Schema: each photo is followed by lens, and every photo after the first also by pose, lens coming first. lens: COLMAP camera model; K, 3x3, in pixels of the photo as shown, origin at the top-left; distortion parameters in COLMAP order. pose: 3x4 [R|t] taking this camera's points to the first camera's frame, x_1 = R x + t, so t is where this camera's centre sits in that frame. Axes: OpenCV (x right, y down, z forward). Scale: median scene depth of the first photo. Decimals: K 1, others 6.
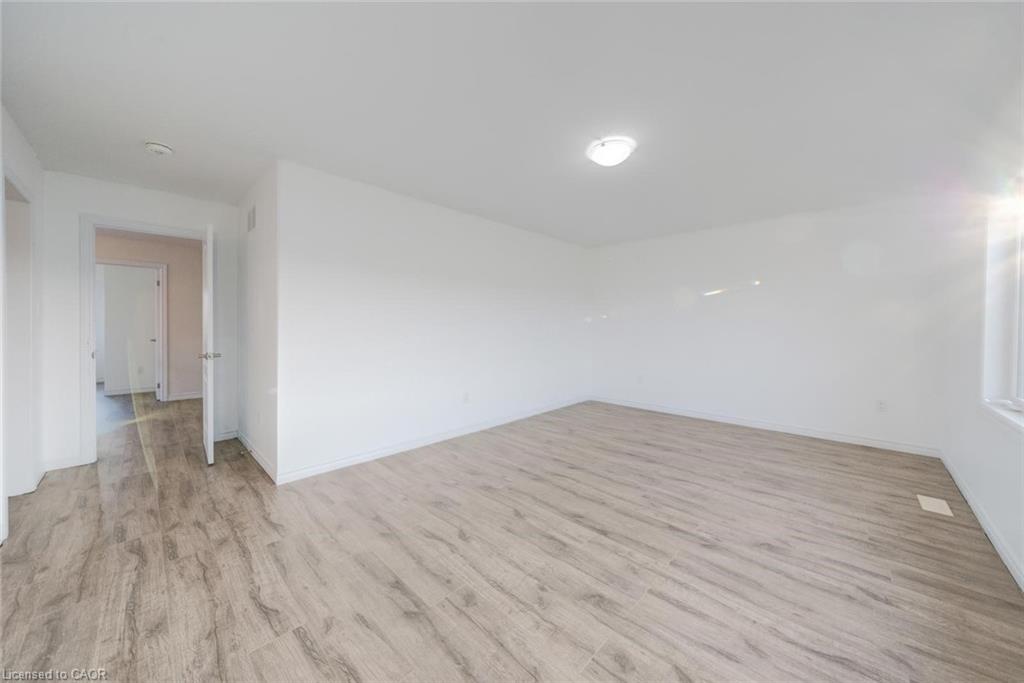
lens RADIAL K [[356.6, 0, 512.5], [0, 356.6, 327.1], [0, 0, 1]] dist [-0.000997, 0.000111]
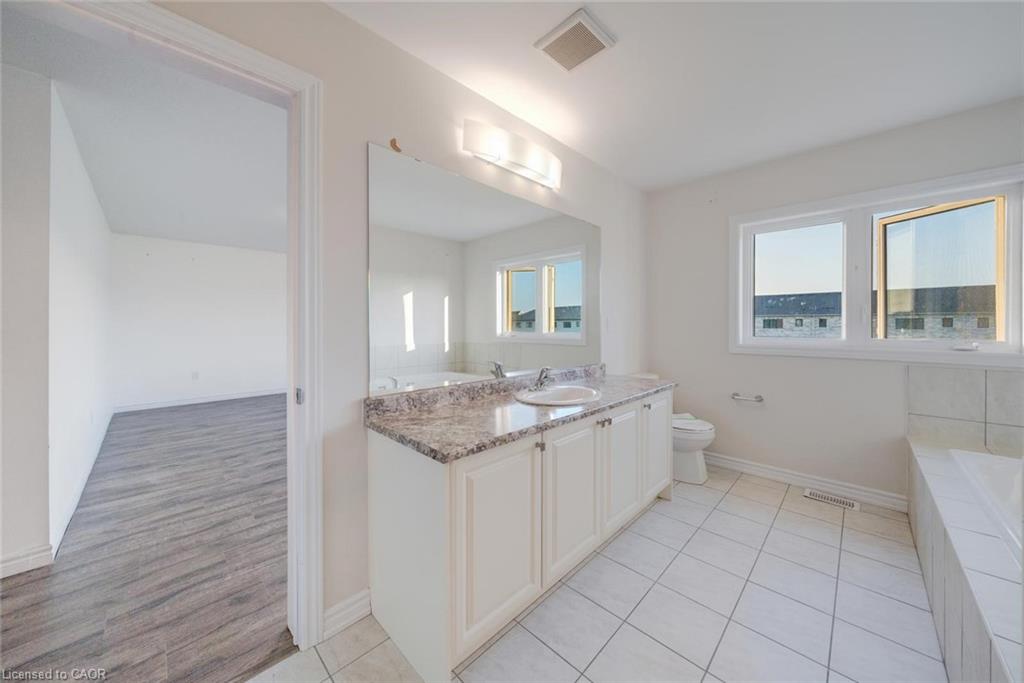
lens RADIAL K [[356.6, 0, 512.5], [0, 356.6, 327.1], [0, 0, 1]] dist [-0.000997, 0.000111]
pose [[-0.002458, -0.010117, 0.999946, -1.792640], [0.004872, 0.999937, 0.010129, -0.002056], [-0.999985, 0.004896, -0.002409, 0.188480]]
